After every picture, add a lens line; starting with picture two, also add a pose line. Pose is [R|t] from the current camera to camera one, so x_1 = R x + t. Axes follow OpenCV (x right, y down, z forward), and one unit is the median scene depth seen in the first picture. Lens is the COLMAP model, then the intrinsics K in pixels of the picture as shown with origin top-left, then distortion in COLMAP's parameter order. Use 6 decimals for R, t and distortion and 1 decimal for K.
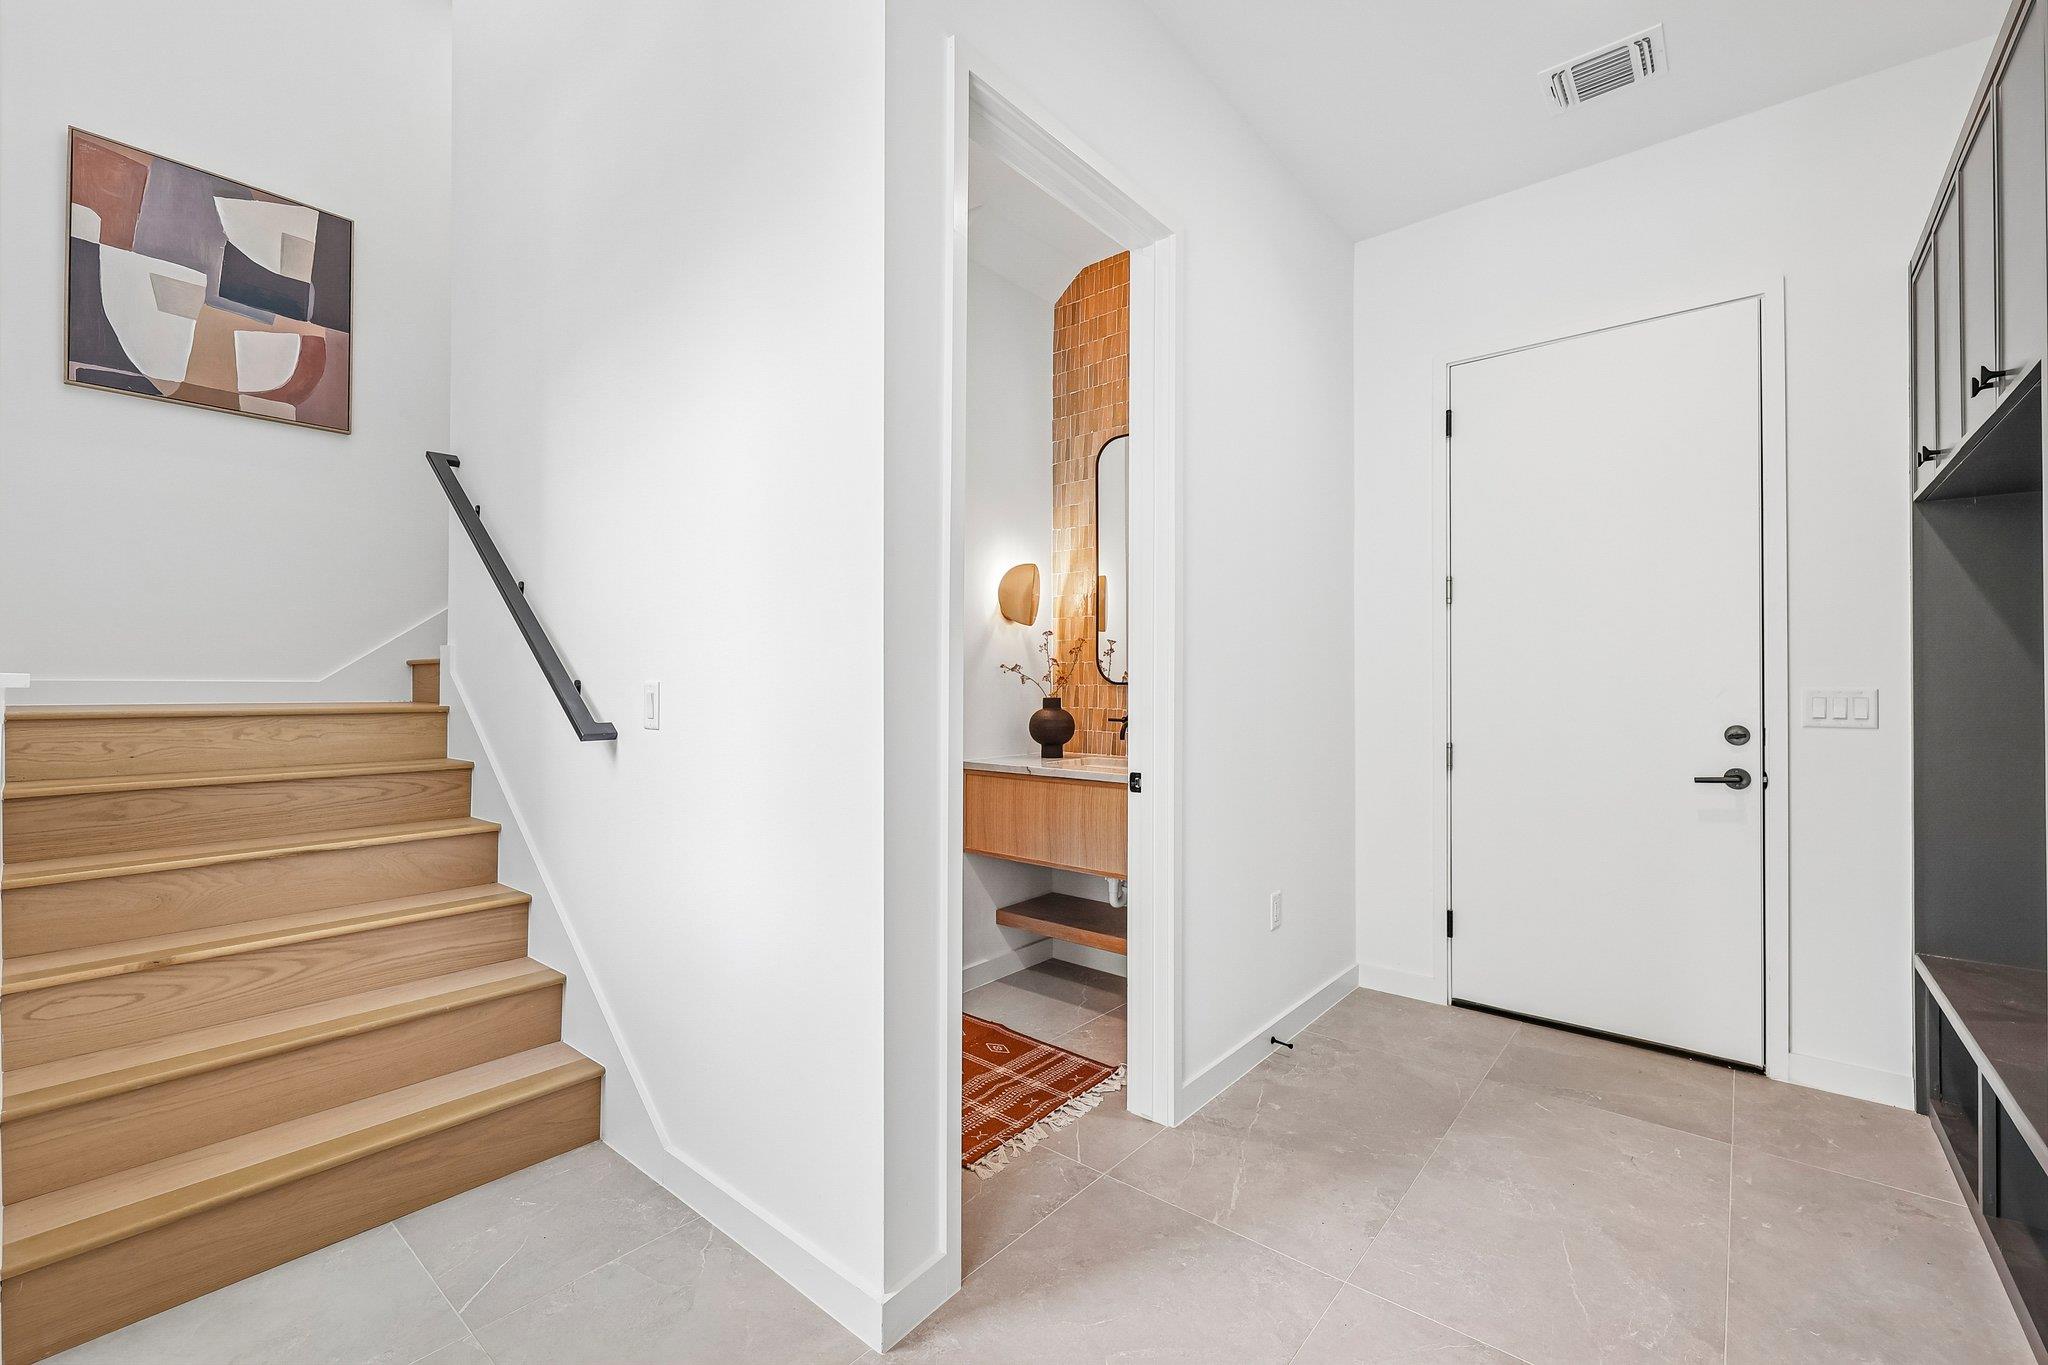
lens RADIAL K [[860.9, 0, 1024.6], [0, 860.9, 678.4], [0, 0, 1]] dist [0.000646, -0.000287]
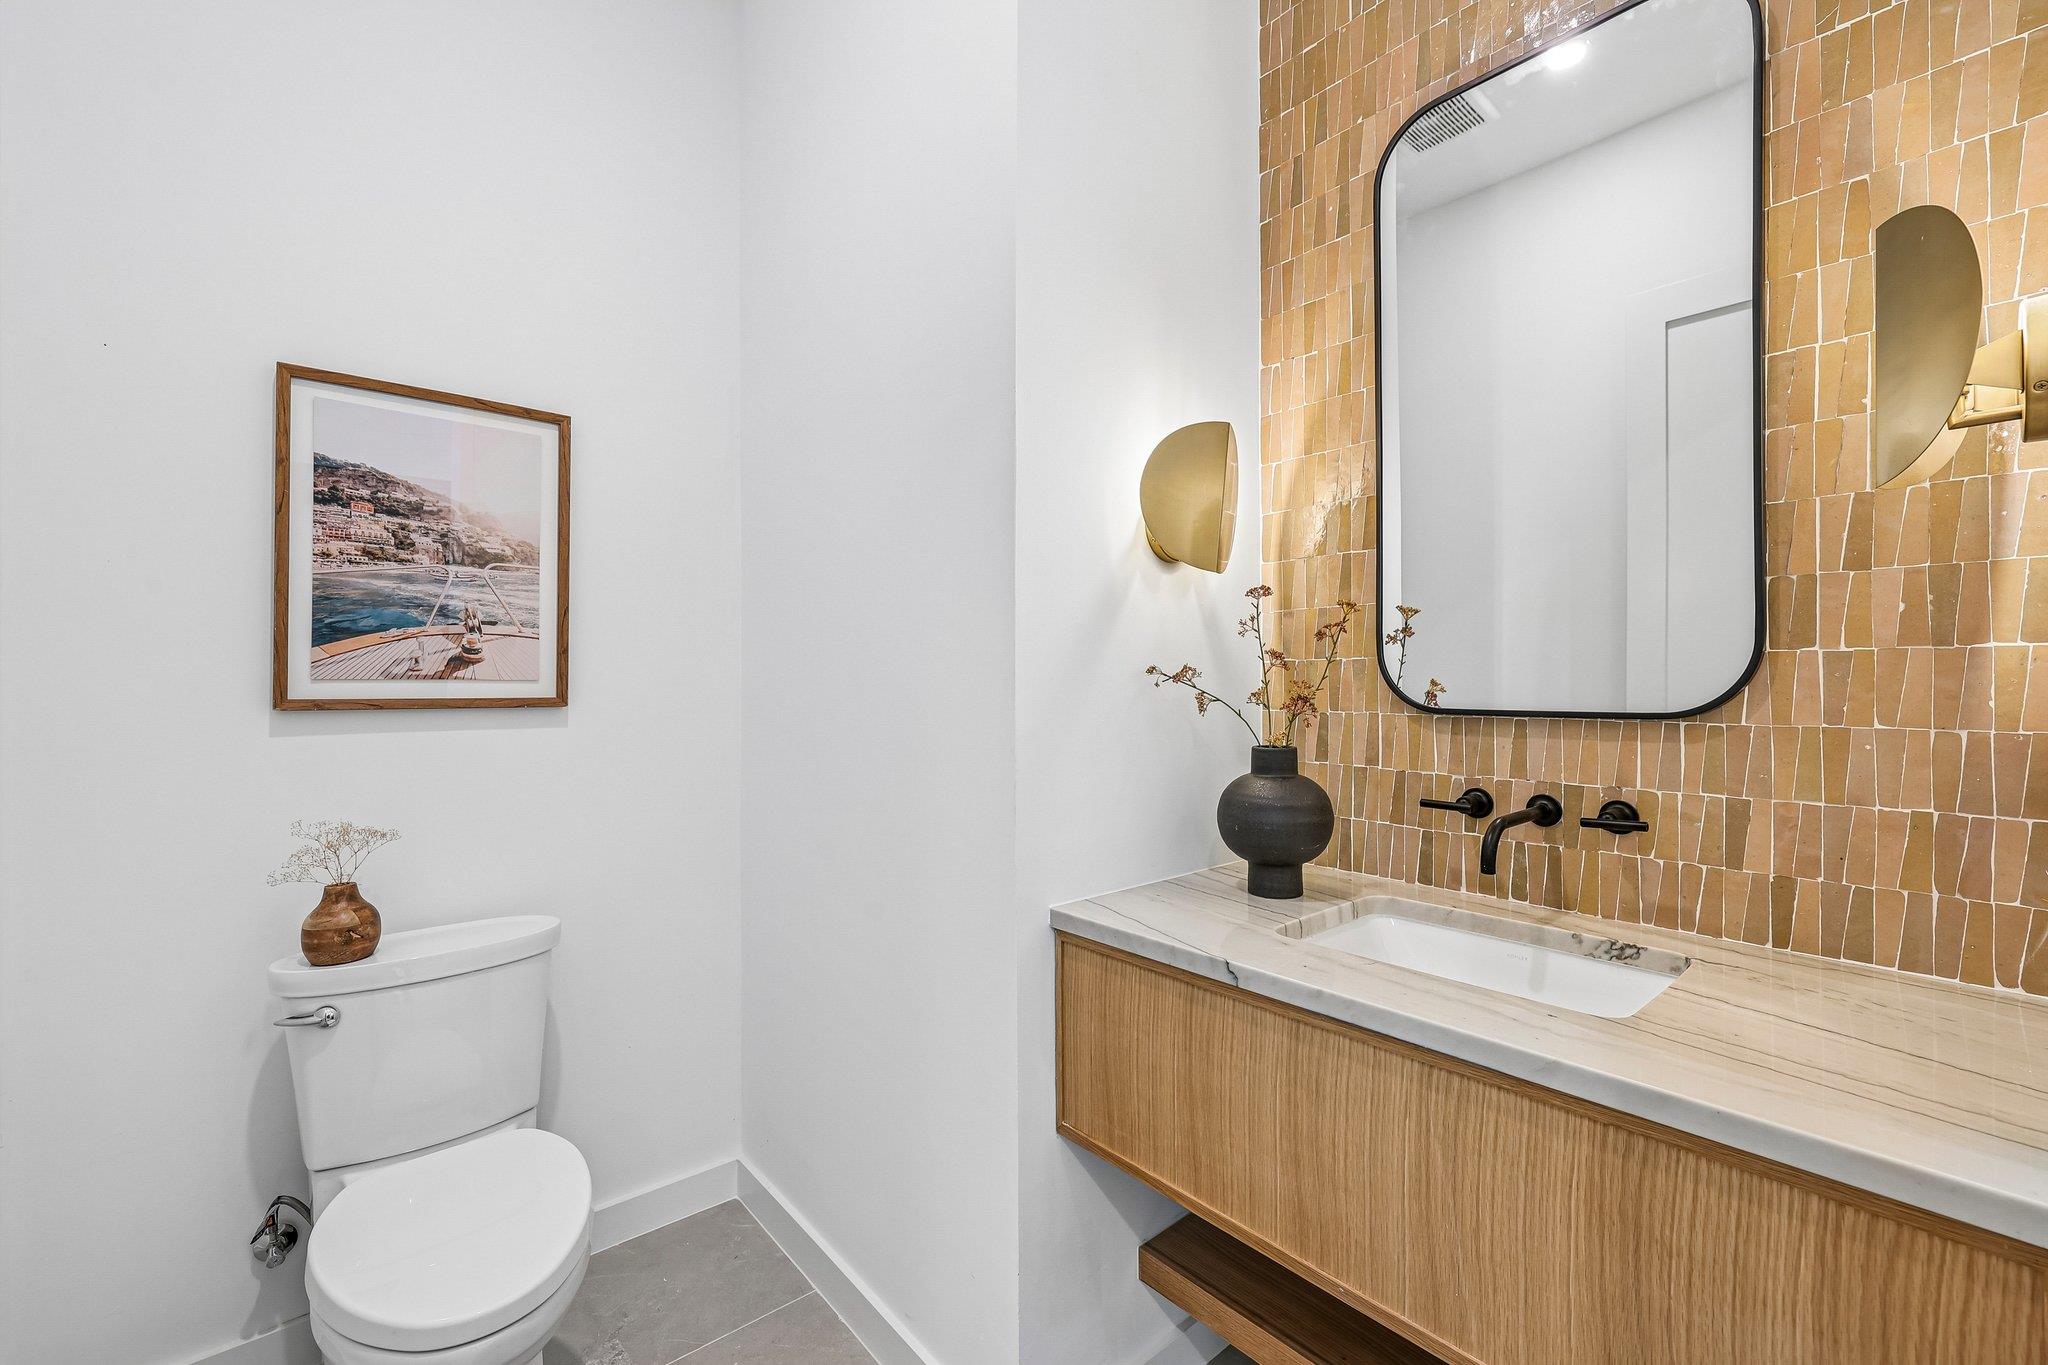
lens RADIAL K [[860.9, 0, 1029.3], [0, 860.9, 683.6], [0, 0, 1]] dist [0.000646, -0.000287]
pose [[0.987120, -0.004180, -0.159924, -0.016888], [0.005178, 0.999970, 0.005829, -0.010159], [0.159895, -0.006582, 0.987112, 0.552990]]
